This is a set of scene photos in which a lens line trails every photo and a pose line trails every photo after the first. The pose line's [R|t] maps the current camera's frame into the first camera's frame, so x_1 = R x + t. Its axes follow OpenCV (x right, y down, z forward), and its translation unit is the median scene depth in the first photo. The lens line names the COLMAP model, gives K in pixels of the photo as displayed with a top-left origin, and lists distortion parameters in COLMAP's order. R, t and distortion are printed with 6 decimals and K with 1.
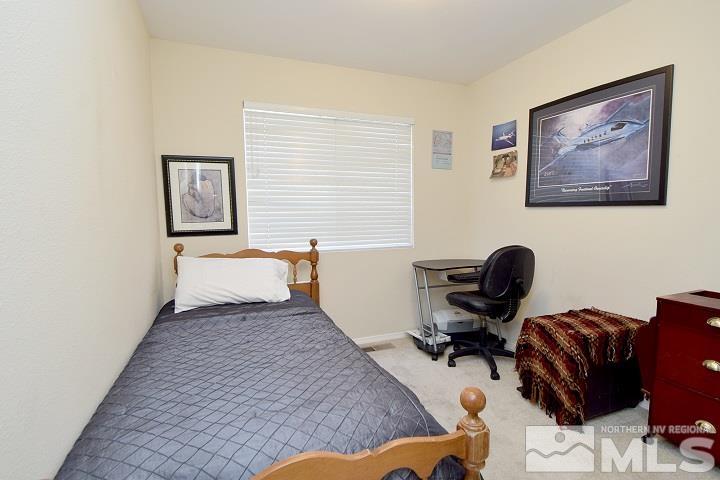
lens RADIAL K [[357.1, 0, 358.8], [0, 357.1, 241.9], [0, 0, 1]] dist [0.025937, -0.035482]
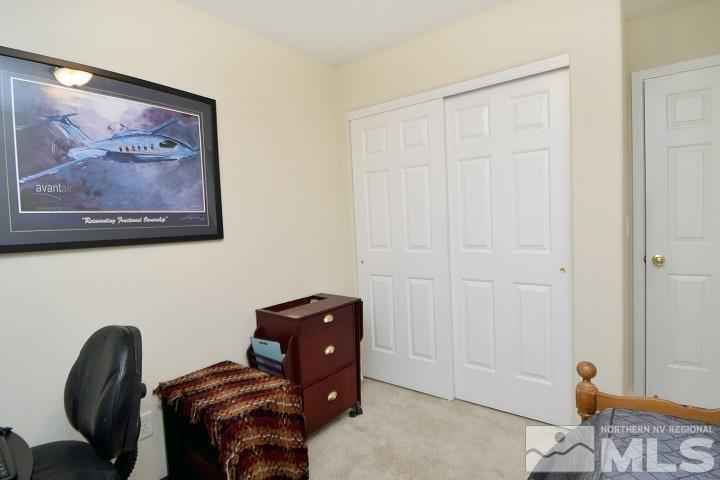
lens RADIAL K [[357.1, 0, 358.8], [0, 357.1, 241.9], [0, 0, 1]] dist [0.025937, -0.035482]
pose [[-0.494805, -0.018080, 0.868816, -0.184132], [0.121421, 0.988538, 0.089723, -0.122783], [-0.860479, 0.149888, -0.486938, 1.031973]]
